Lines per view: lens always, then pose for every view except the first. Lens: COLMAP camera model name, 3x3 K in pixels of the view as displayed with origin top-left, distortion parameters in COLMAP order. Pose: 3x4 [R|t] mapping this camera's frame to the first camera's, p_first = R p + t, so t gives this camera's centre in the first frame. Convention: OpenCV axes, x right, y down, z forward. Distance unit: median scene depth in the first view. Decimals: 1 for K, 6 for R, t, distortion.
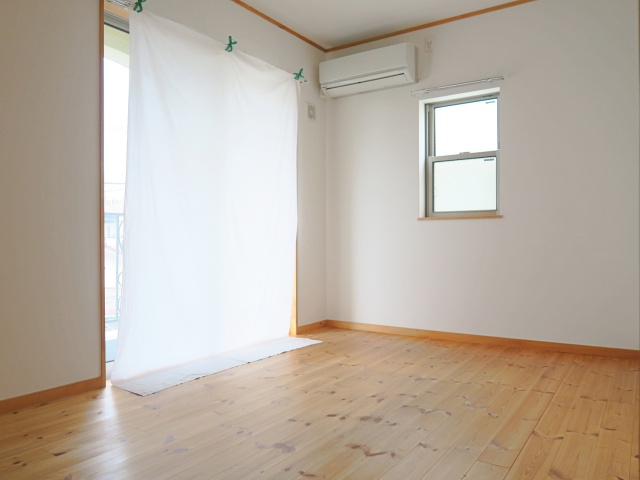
lens RADIAL K [[494.2, 0, 320.0], [0, 494.2, 240.0], [0, 0, 1]] dist [-0.043122, 0.004546]
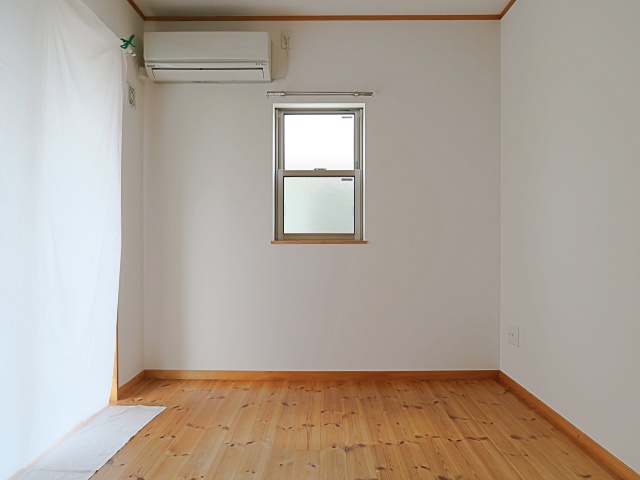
lens RADIAL K [[494.2, 0, 320.0], [0, 494.2, 240.0], [0, 0, 1]] dist [-0.043122, 0.004546]
pose [[0.827528, 0.003442, 0.561414, -0.214219], [-0.004893, 0.999987, 0.001081, -0.048551], [-0.561403, -0.003642, 0.827534, 0.249876]]
